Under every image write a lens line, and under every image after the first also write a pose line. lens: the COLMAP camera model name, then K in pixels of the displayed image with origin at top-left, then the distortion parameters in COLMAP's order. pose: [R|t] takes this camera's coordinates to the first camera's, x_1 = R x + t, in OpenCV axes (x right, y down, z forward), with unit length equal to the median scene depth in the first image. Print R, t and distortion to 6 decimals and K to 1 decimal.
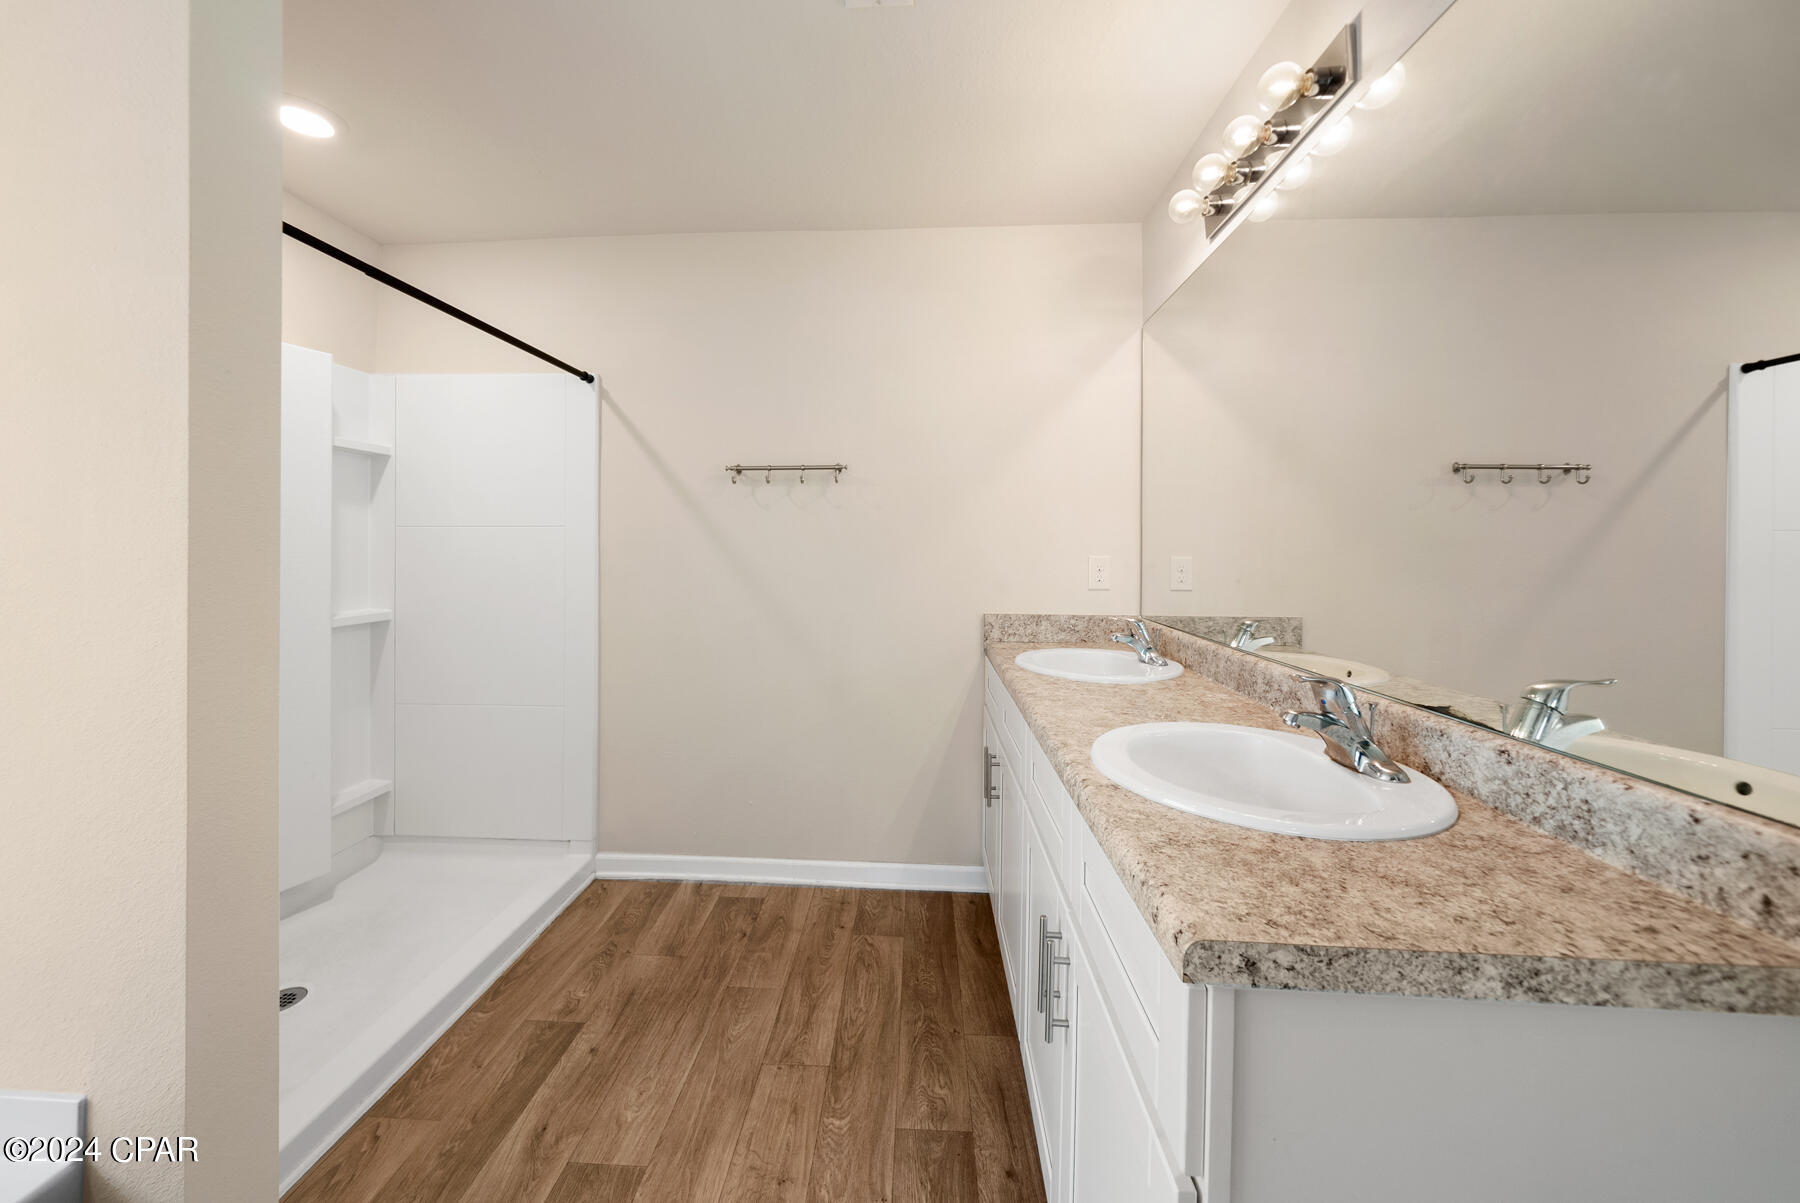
lens RADIAL K [[636.7, 0, 876.9], [0, 636.7, 552.4], [0, 0, 1]] dist [-0.004997, -0.000136]
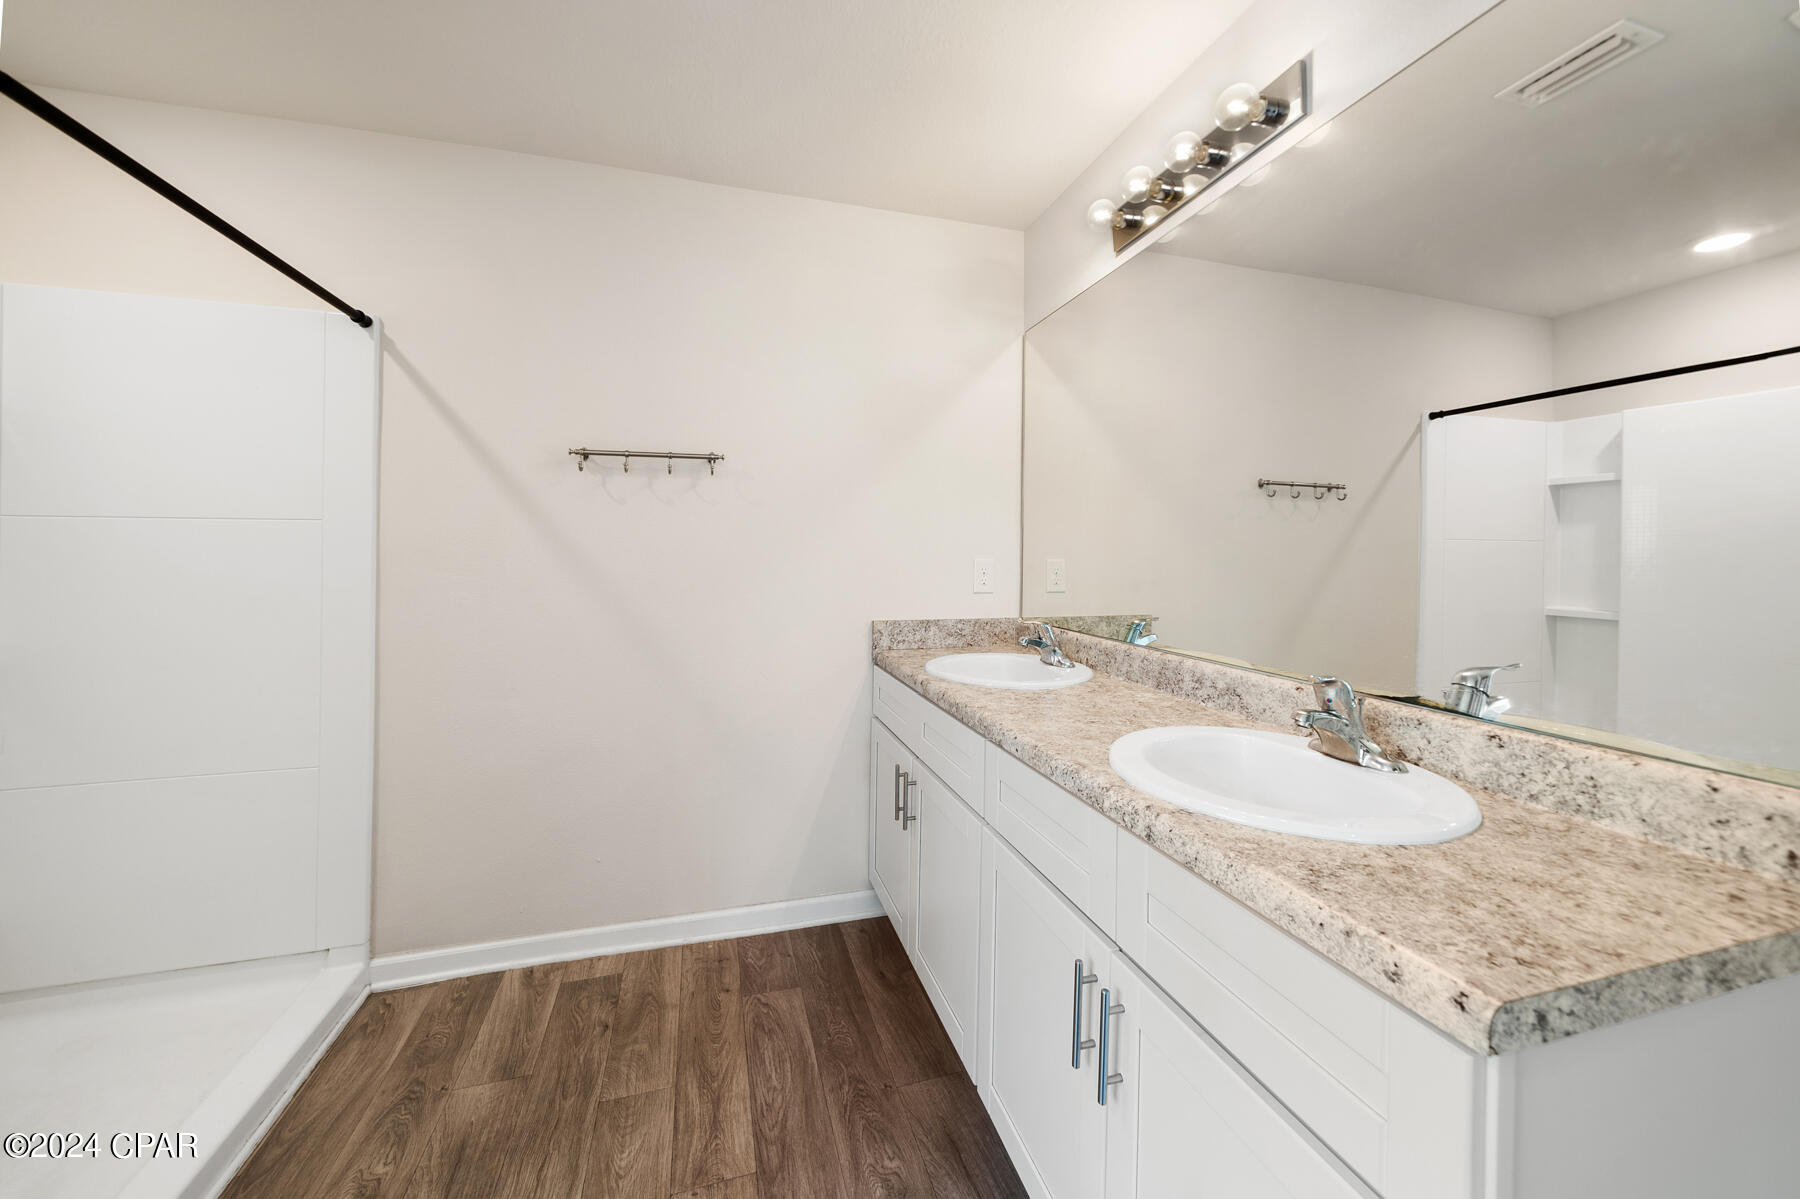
lens RADIAL K [[636.7, 0, 869.8], [0, 636.7, 554.3], [0, 0, 1]] dist [-0.004997, -0.000136]
pose [[0.944886, 0.000572, 0.327398, -0.190322], [-0.000045, 0.999999, -0.001615, -0.000361], [-0.327399, 0.001511, 0.944885, 0.150952]]
